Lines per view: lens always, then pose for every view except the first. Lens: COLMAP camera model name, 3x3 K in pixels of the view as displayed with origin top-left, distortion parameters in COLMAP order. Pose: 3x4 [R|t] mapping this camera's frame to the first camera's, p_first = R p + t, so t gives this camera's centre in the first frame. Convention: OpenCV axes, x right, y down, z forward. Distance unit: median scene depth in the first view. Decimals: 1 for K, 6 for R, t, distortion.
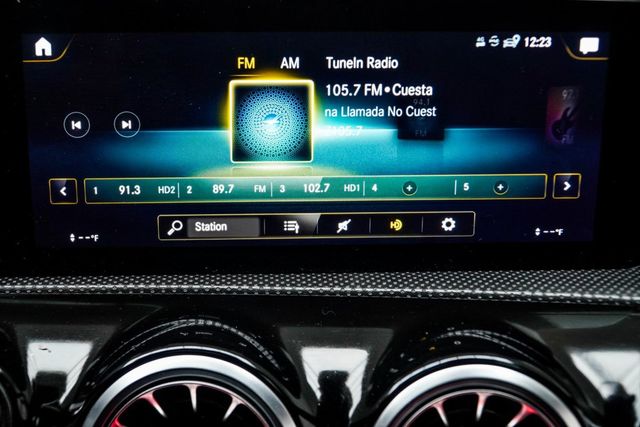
lens RADIAL K [[914.9, 0, 317.4], [0, 914.9, 211.0], [0, 0, 1]] dist [-0.004541, 0.000000]
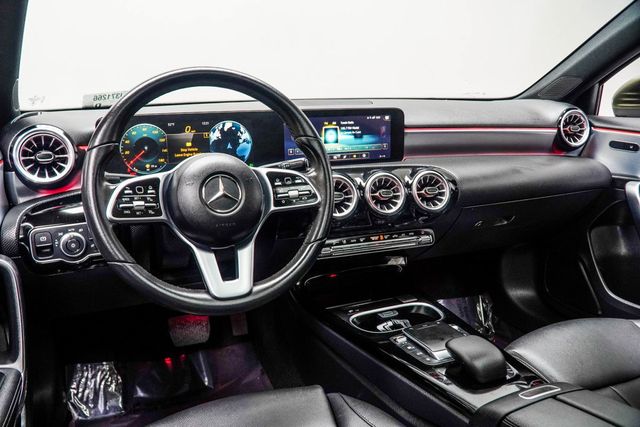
lens RADIAL K [[492.4, 0, 298.9], [0, 492.4, 222.6], [0, 0, 1]] dist [-0.005572, -0.014153]
pose [[0.945969, -0.097471, 0.309260, -1.082546], [0.113709, 0.992902, -0.034877, 0.441765], [-0.303666, 0.068159, 0.950338, -1.430275]]
